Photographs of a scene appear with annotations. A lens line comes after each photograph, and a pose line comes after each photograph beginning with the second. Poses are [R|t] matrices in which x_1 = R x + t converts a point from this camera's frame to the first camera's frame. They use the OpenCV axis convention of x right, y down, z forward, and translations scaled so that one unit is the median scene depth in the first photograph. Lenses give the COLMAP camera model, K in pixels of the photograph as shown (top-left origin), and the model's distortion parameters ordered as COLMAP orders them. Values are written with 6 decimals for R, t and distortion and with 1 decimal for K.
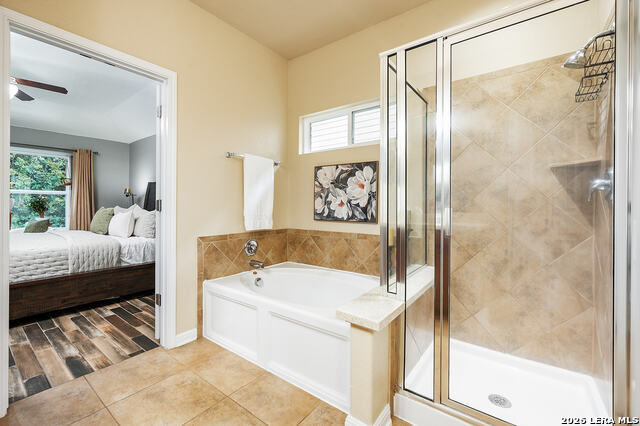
lens RADIAL K [[274.5, 0, 319.7], [0, 274.5, 209.0], [0, 0, 1]] dist [-0.000471, -0.000152]
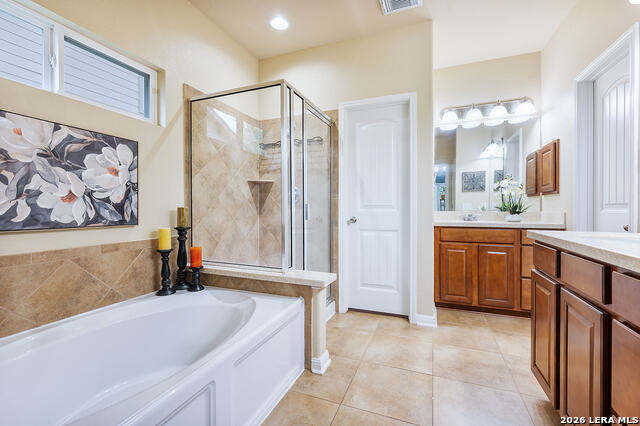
lens RADIAL K [[274.5, 0, 315.5], [0, 274.5, 206.8], [0, 0, 1]] dist [-0.000471, -0.000152]
pose [[-0.245561, -0.001536, 0.969380, -0.591855], [0.009815, 0.999944, 0.004070, 0.003244], [-0.969332, 0.010514, -0.245532, 0.670945]]
